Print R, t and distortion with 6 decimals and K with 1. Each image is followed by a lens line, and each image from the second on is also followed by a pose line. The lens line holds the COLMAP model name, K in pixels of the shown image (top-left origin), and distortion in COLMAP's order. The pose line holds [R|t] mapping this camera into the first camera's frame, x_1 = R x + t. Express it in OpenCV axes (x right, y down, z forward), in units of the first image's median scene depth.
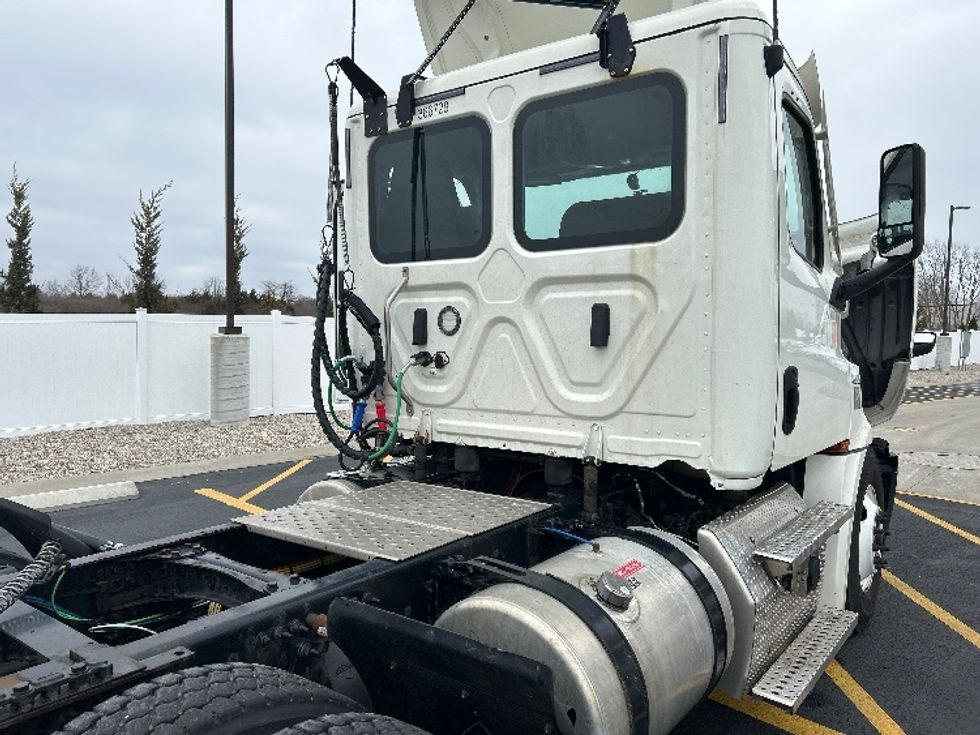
lens RADIAL K [[752.0, 0, 490.0], [0, 752.0, 367.5], [0, 0, 1]] dist [0.130153, -0.169401]
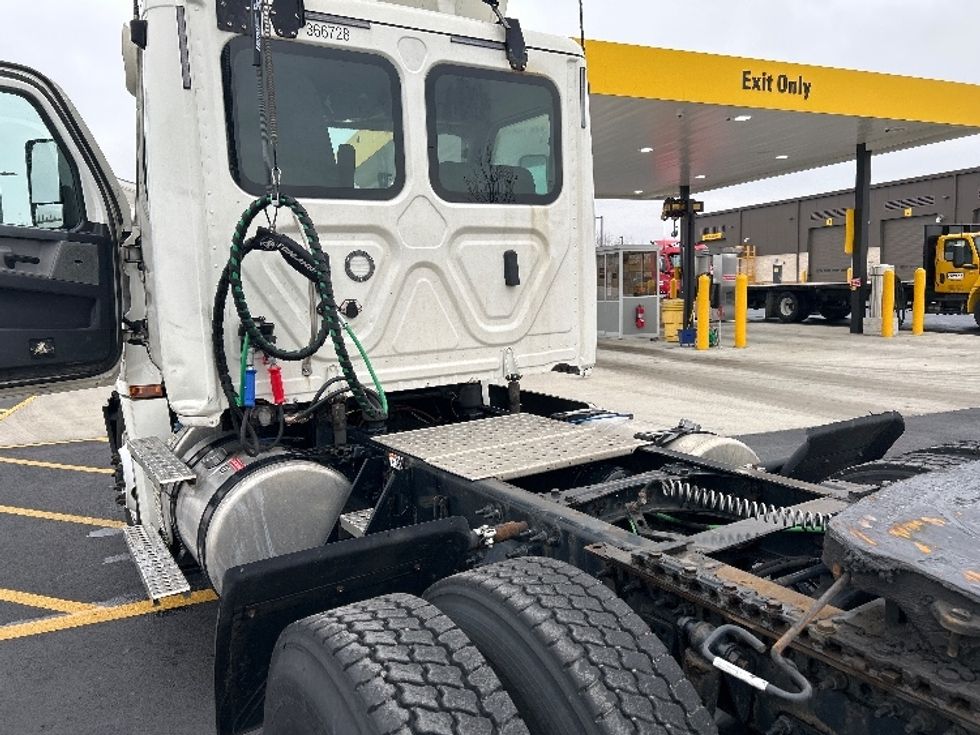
lens RADIAL K [[752.0, 0, 490.0], [0, 752.0, 367.5], [0, 0, 1]] dist [0.130153, -0.169401]
pose [[0.350552, -0.114626, 0.929502, -0.987059], [0.084481, 0.992306, 0.090510, -0.008455], [-0.932725, 0.046796, 0.357539, 0.560257]]
